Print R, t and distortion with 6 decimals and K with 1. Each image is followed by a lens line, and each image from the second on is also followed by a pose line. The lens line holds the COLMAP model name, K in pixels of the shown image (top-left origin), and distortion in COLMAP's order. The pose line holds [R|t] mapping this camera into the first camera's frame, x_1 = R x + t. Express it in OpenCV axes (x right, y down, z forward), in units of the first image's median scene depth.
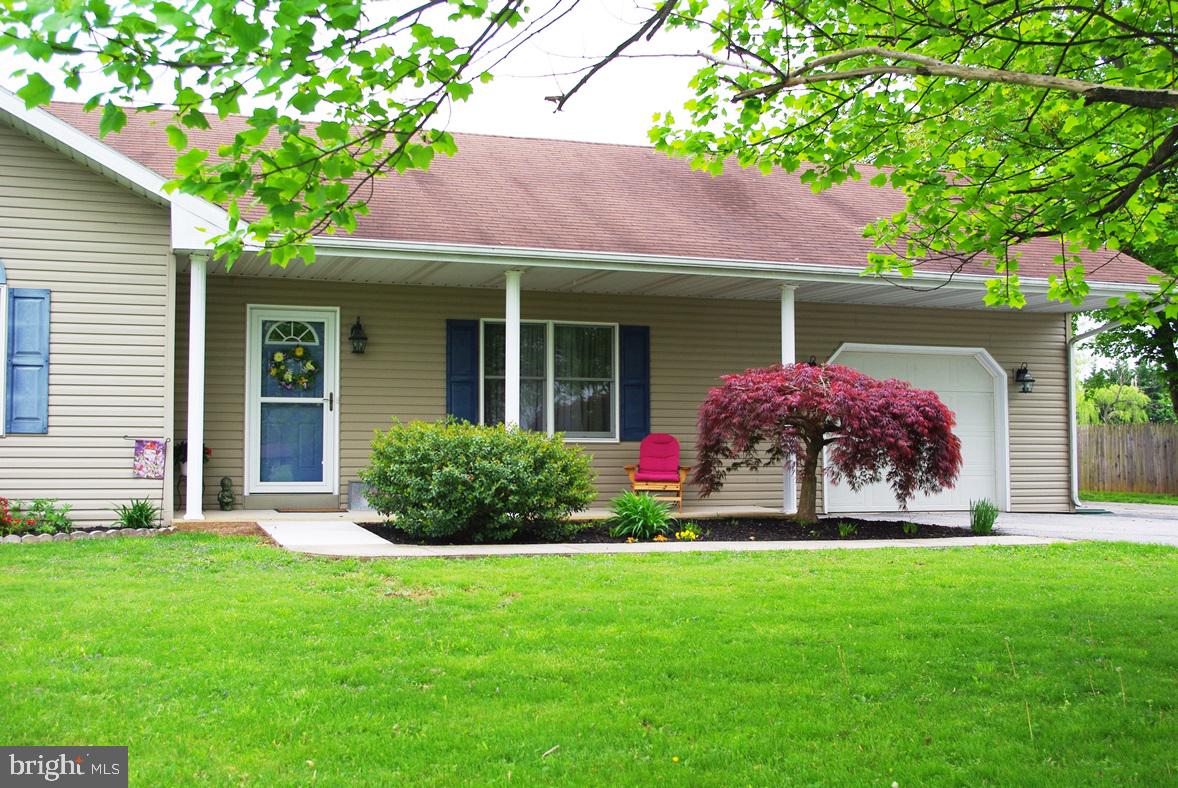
lens RADIAL K [[1388.5, 0, 588.6], [0, 1388.5, 326.6], [0, 0, 1]] dist [0.003755, -0.018120]
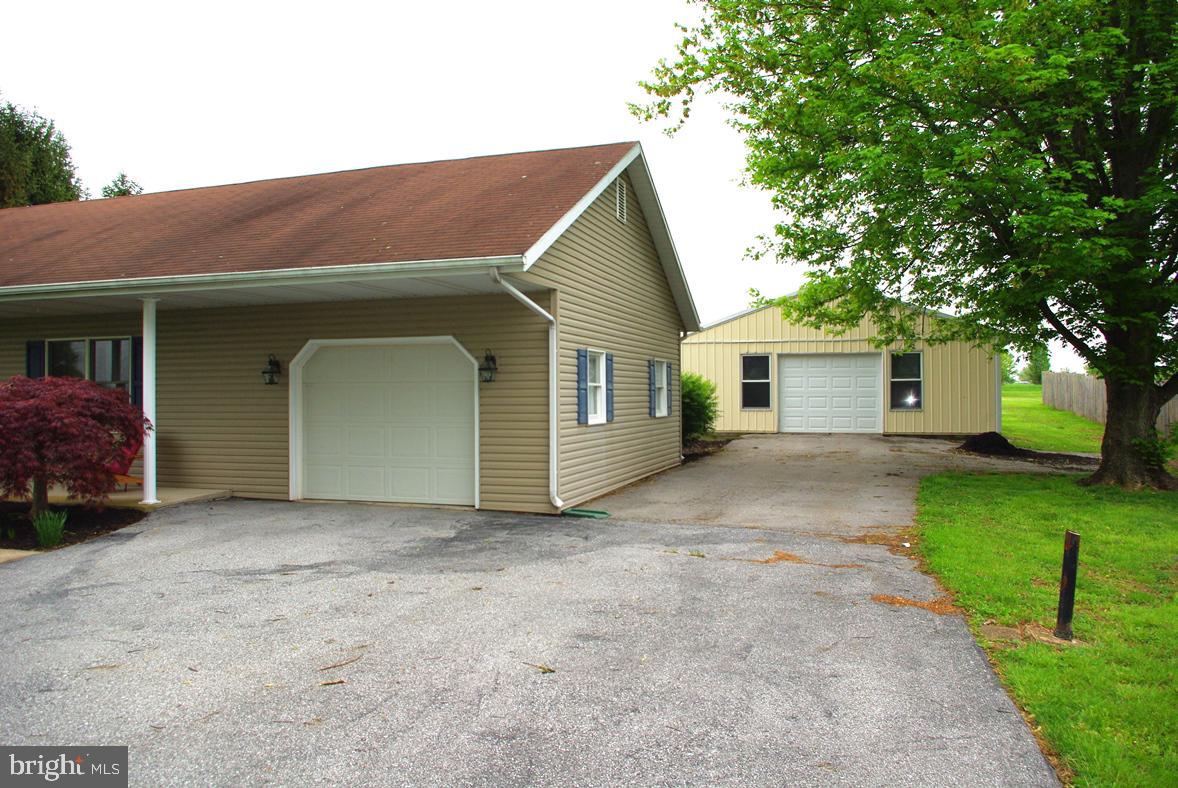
lens RADIAL K [[939.1, 0, 573.5], [0, 939.1, 397.9], [0, 0, 1]] dist [-0.068865, 0.008640]
pose [[0.784315, -0.001091, -0.620362, 0.928306], [0.067326, 0.994242, 0.083371, 0.011600], [0.616699, -0.107156, 0.779872, 0.672696]]
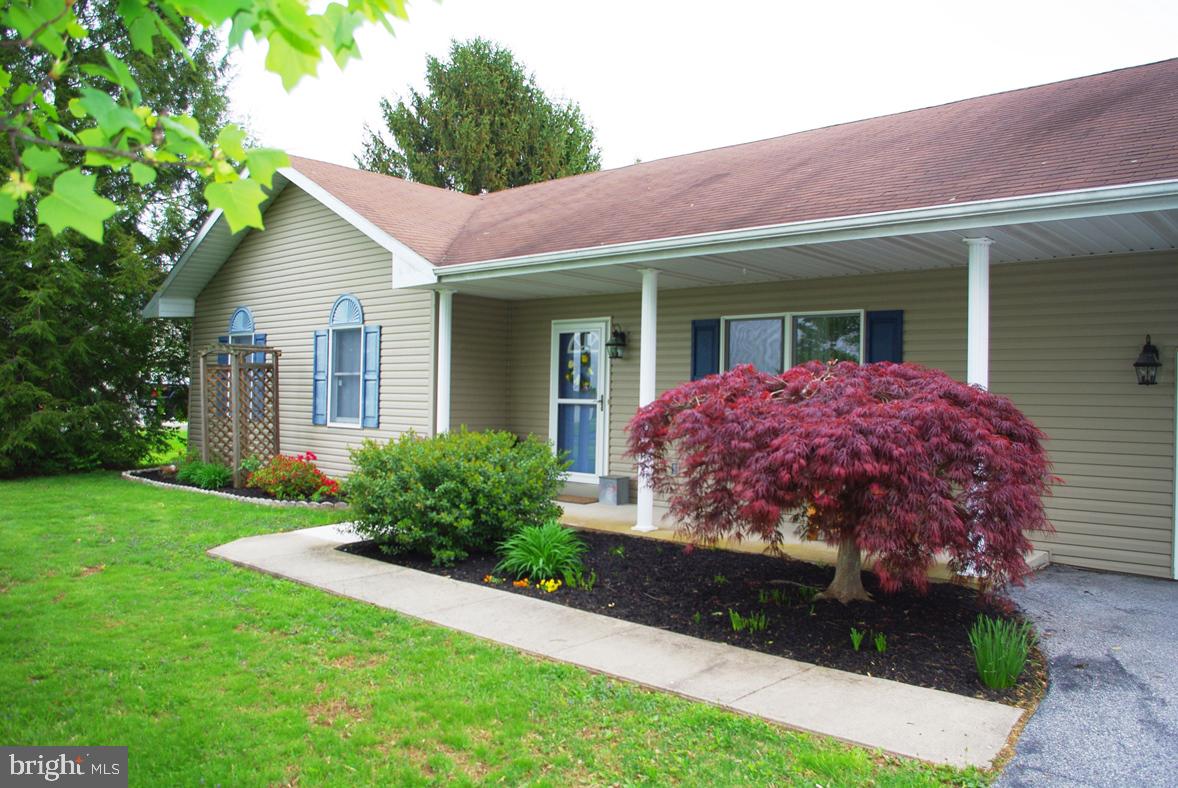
lens RADIAL K [[939.1, 0, 573.5], [0, 939.1, 397.9], [0, 0, 1]] dist [-0.068865, 0.008640]
pose [[0.457029, 0.010435, -0.889391, 0.489214], [0.068956, 0.996506, 0.047126, 0.013428], [0.886775, -0.082867, 0.454712, 0.659323]]
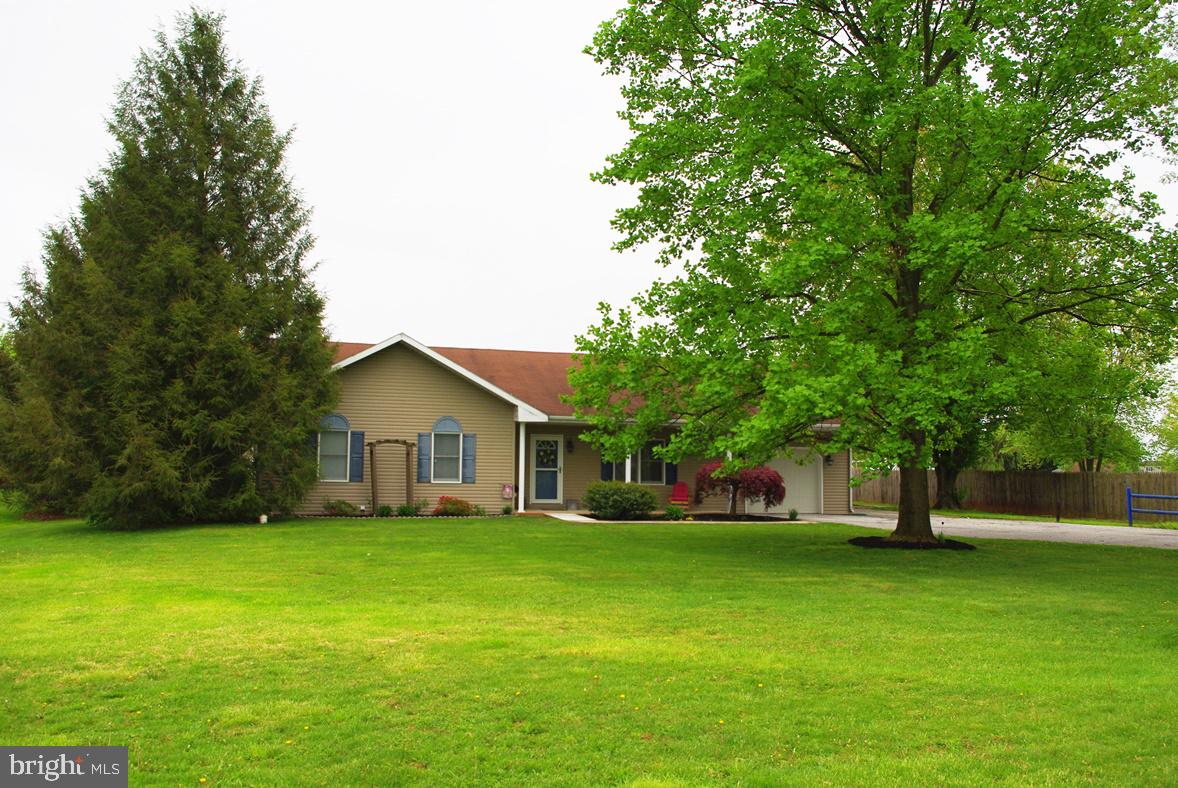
lens RADIAL K [[1115.1, 0, 589.0], [0, 1115.1, 394.0], [0, 0, 1]] dist [-0.008433, -0.000985]
pose [[0.999510, 0.009883, -0.029686, -0.067573], [-0.009187, 0.999682, 0.023492, -0.151911], [0.029909, -0.023208, 0.999283, -1.222431]]
